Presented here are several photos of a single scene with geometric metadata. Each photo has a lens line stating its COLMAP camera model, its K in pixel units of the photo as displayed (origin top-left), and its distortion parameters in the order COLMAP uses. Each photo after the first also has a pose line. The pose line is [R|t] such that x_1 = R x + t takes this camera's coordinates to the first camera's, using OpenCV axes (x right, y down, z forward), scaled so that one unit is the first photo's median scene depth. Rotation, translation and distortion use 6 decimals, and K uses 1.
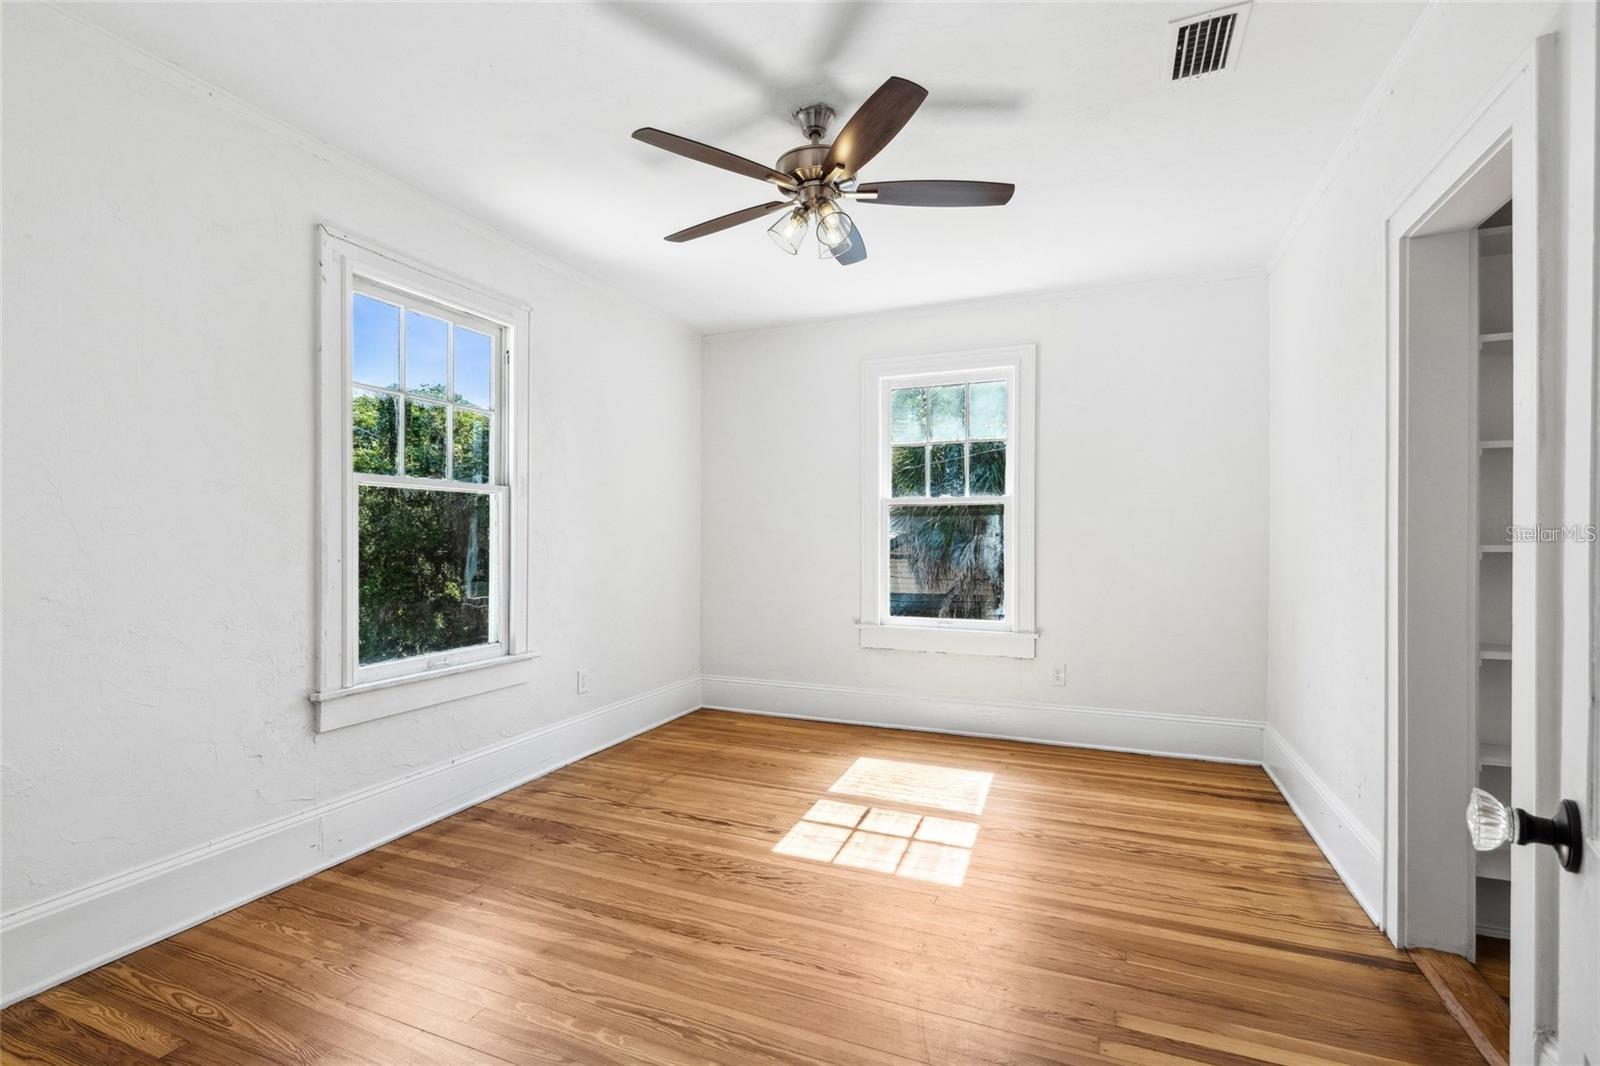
lens RADIAL K [[725.7, 0, 810.0], [0, 725.7, 536.1], [0, 0, 1]] dist [-0.000769, 0.000272]
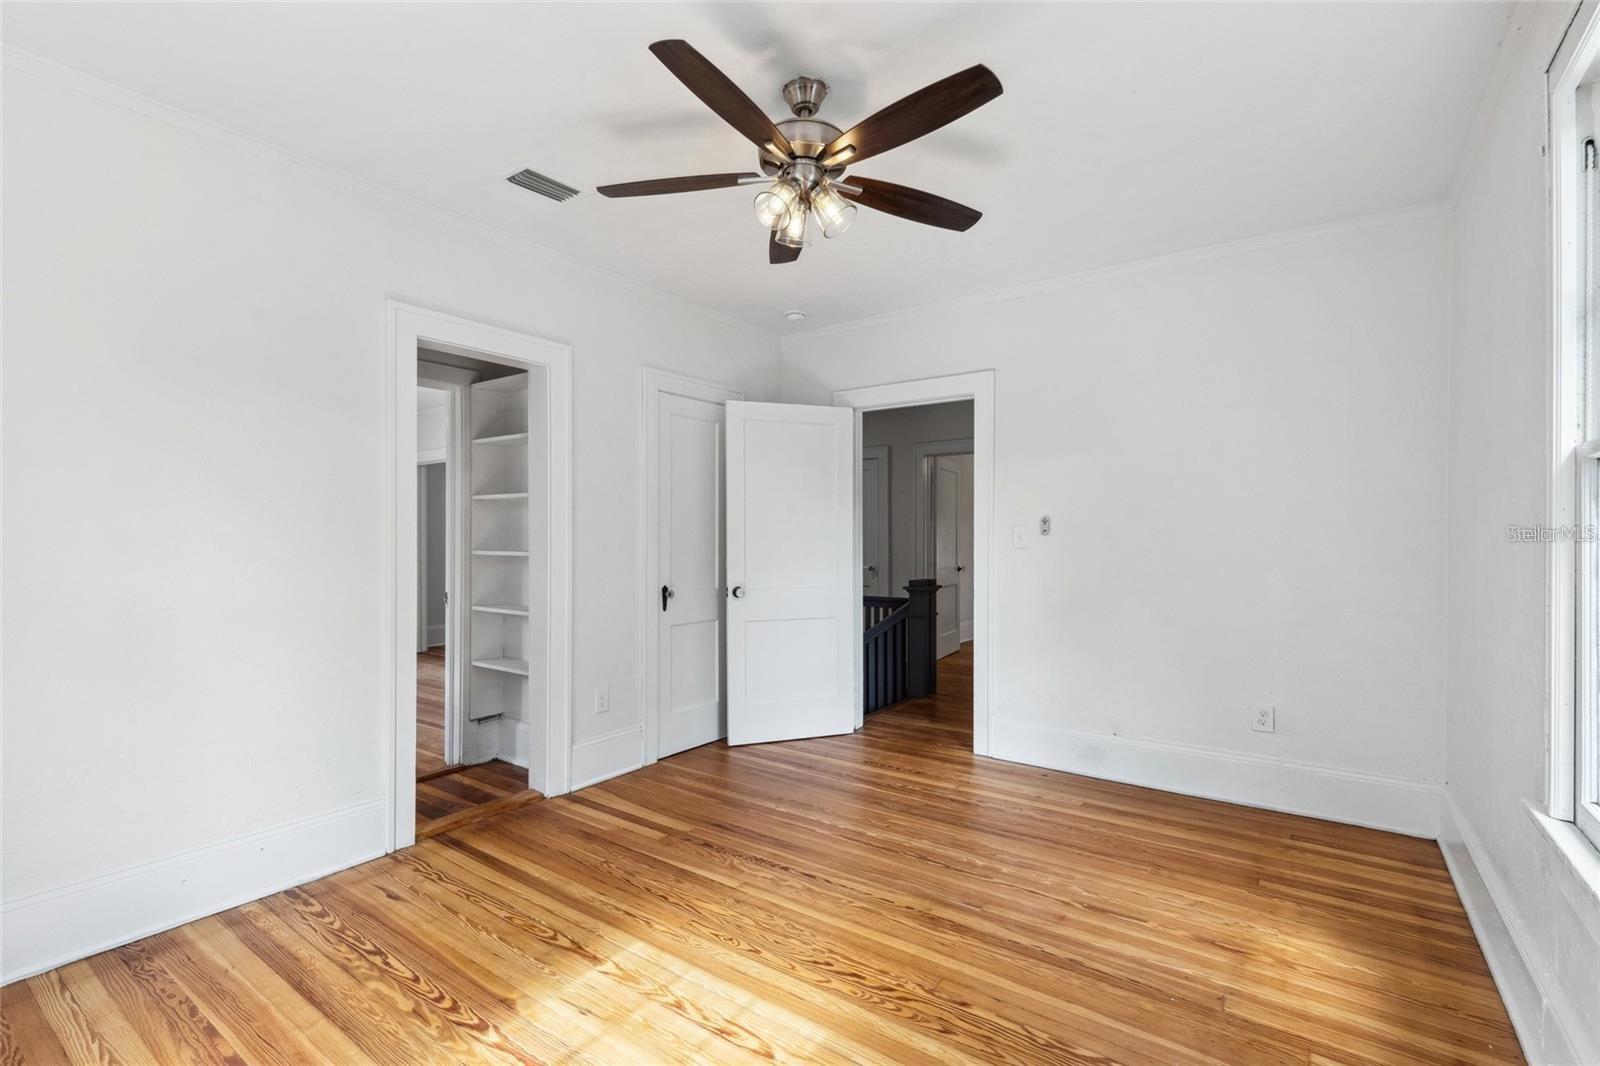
lens RADIAL K [[725.7, 0, 798.6], [0, 725.7, 535.6], [0, 0, 1]] dist [-0.000769, 0.000272]
pose [[-0.970259, -0.001318, 0.242067, -0.202856], [-0.001326, 0.999999, 0.000131, -0.018035], [-0.242067, -0.000194, -0.970259, 1.854735]]
